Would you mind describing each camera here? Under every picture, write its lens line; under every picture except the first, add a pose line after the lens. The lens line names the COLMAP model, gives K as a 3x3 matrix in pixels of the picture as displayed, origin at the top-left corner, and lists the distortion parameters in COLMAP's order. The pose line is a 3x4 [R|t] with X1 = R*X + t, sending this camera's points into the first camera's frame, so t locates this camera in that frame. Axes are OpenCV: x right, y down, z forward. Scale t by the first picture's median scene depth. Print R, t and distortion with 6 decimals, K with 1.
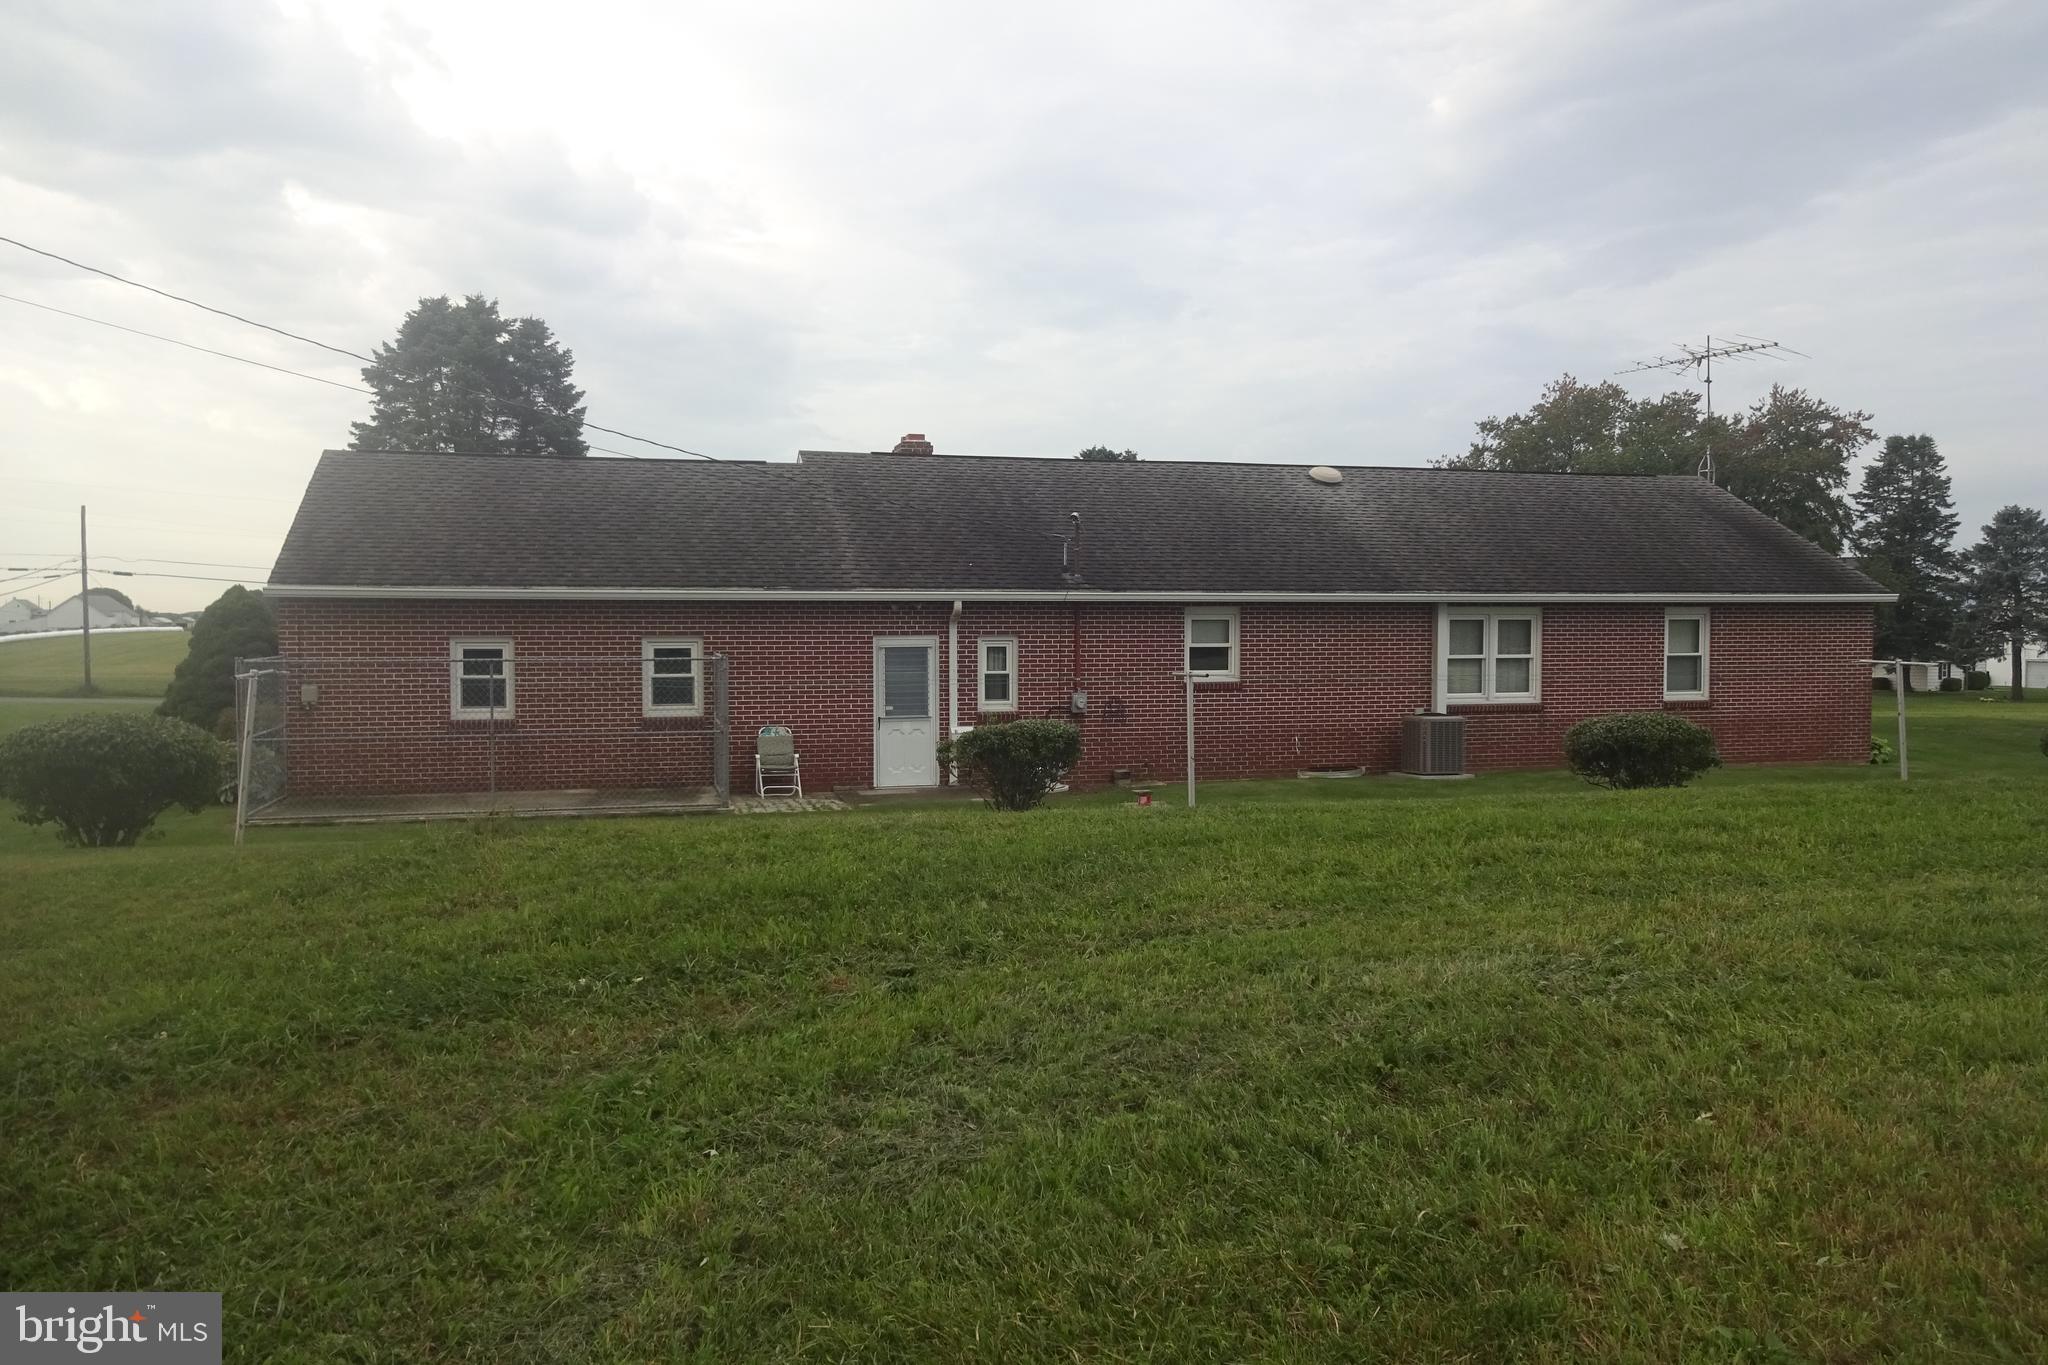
lens RADIAL K [[1511.6, 0, 1024.0], [0, 1511.6, 682.5], [0, 0, 1]] dist [-0.005482, 0.000210]
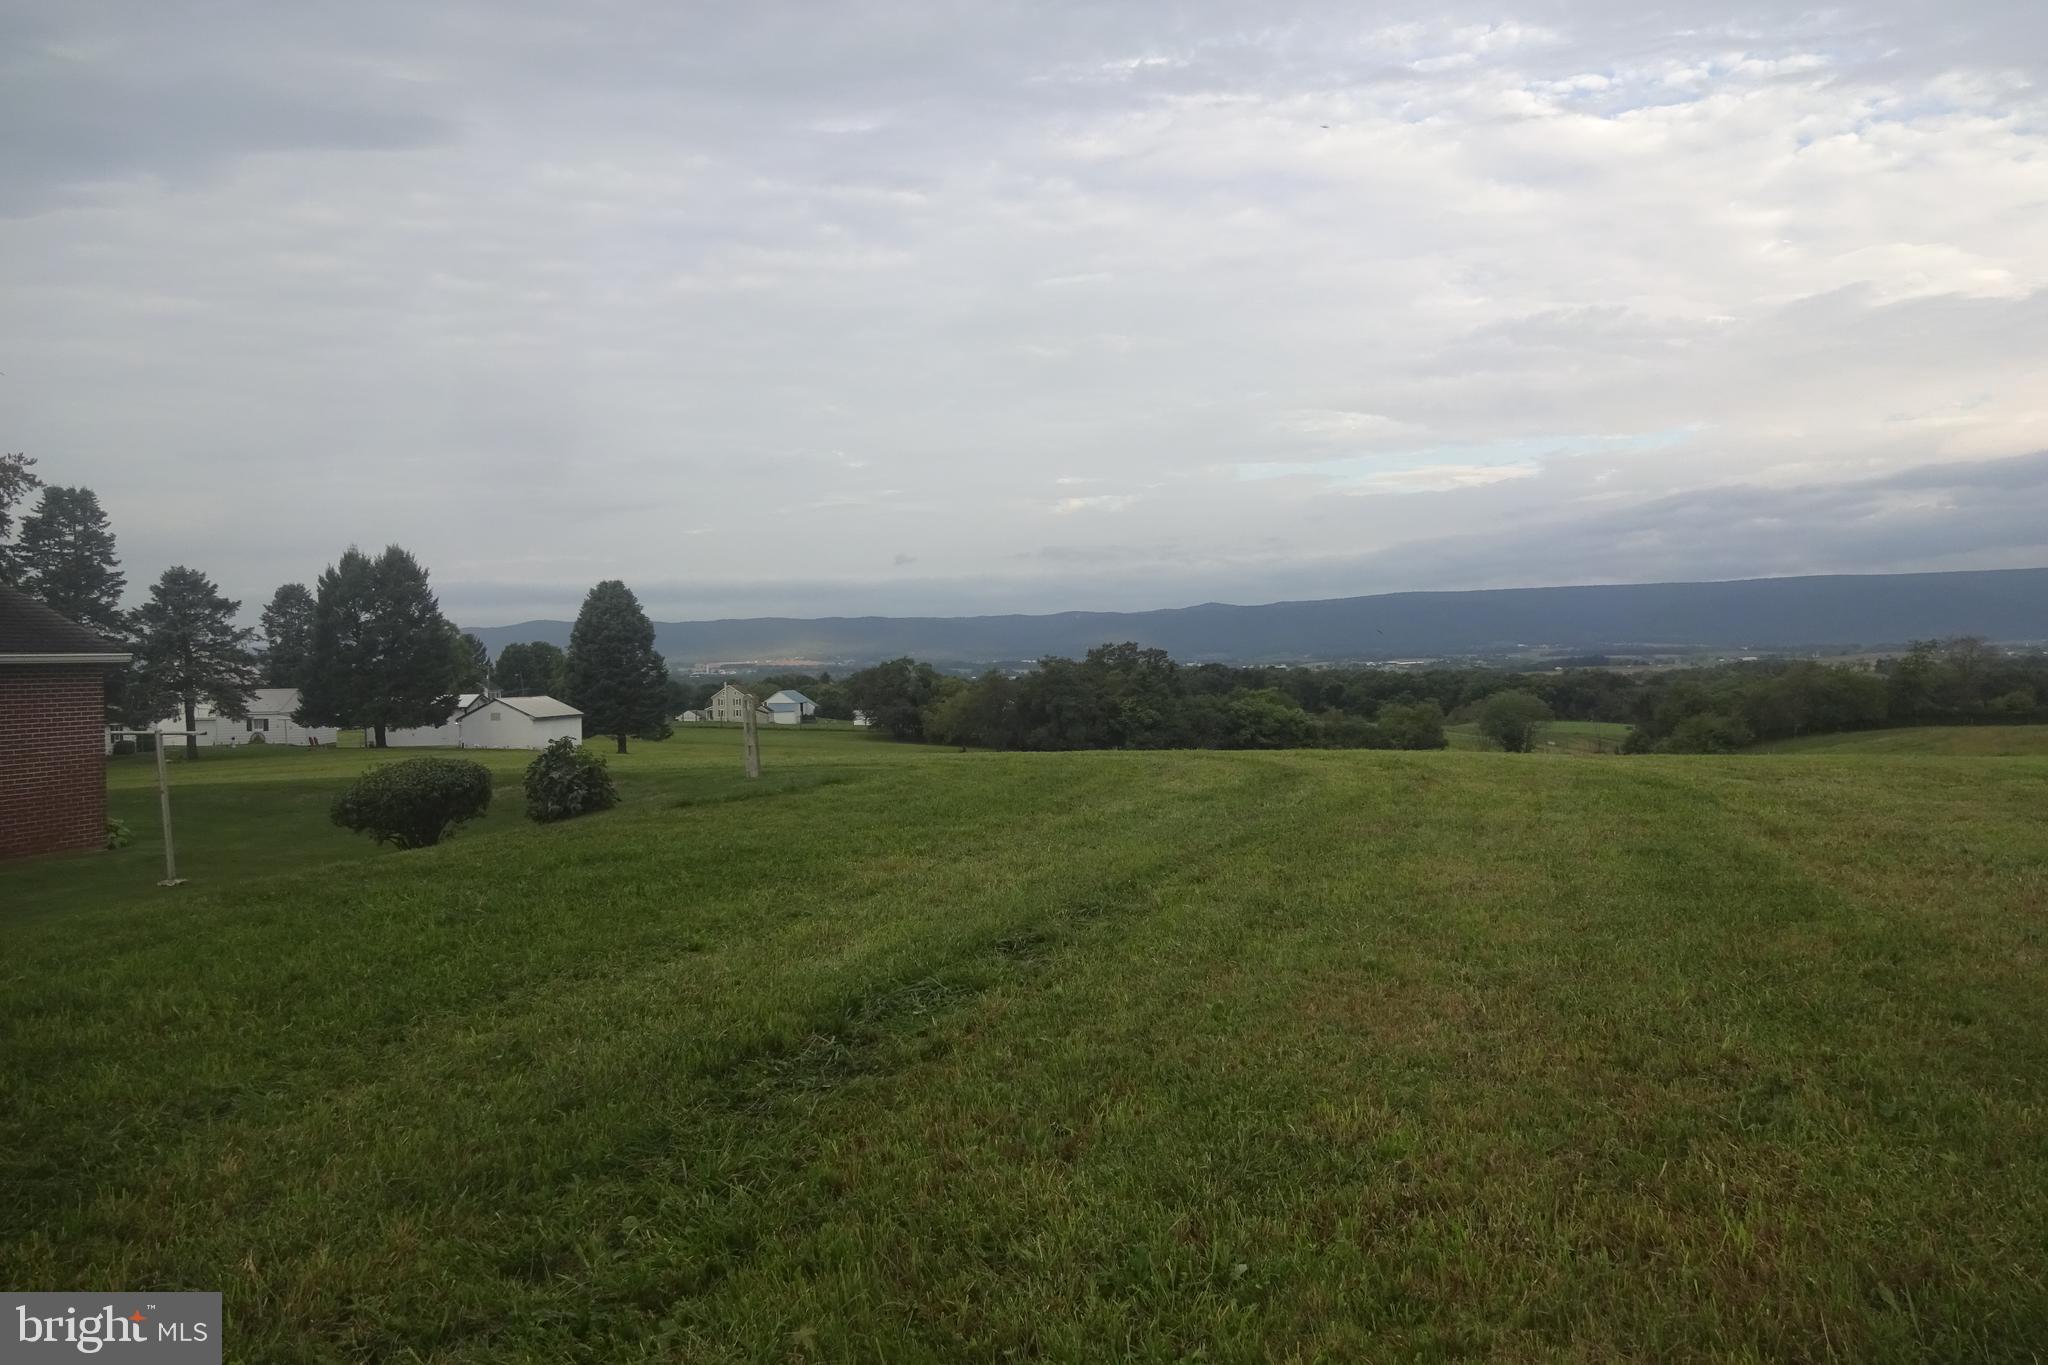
lens RADIAL K [[1524.9, 0, 1024.0], [0, 1524.9, 682.5], [0, 0, 1]] dist [0.001152, 0.000151]
pose [[0.457188, -0.018583, 0.889176, 0.008826], [0.054514, 0.998487, -0.007162, -0.002384], [-0.887698, 0.051747, 0.457509, 0.044509]]
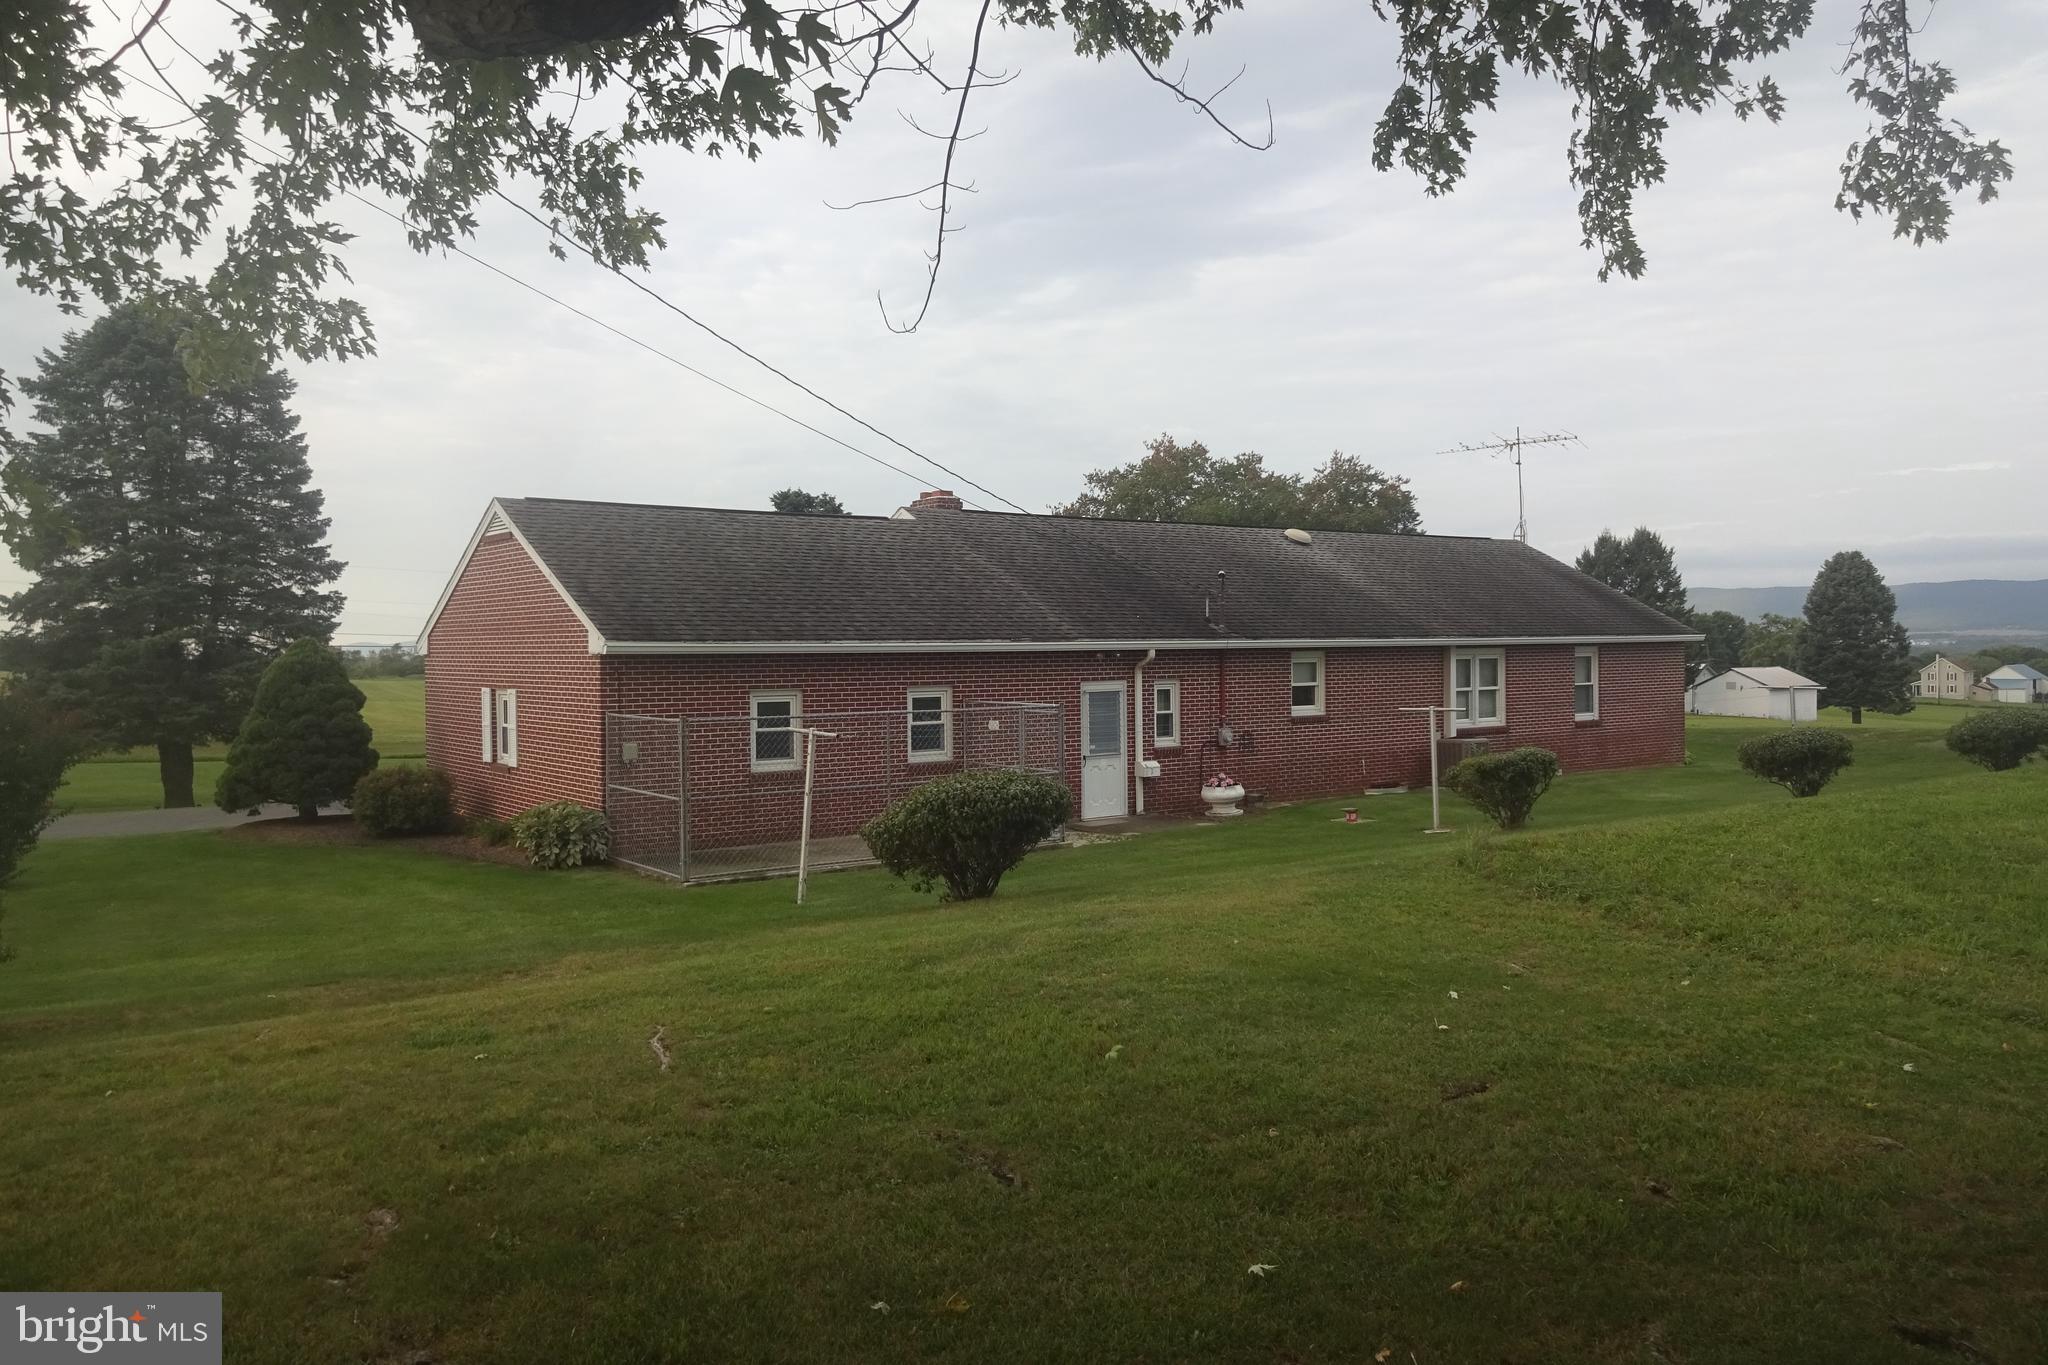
lens RADIAL K [[1524.9, 0, 1024.0], [0, 1524.9, 682.5], [0, 0, 1]] dist [0.001152, 0.000151]
pose [[0.930060, -0.018828, 0.366926, -0.155838], [0.027200, 0.999474, -0.017658, -0.003392], [-0.366401, 0.026404, 0.930082, -0.005234]]
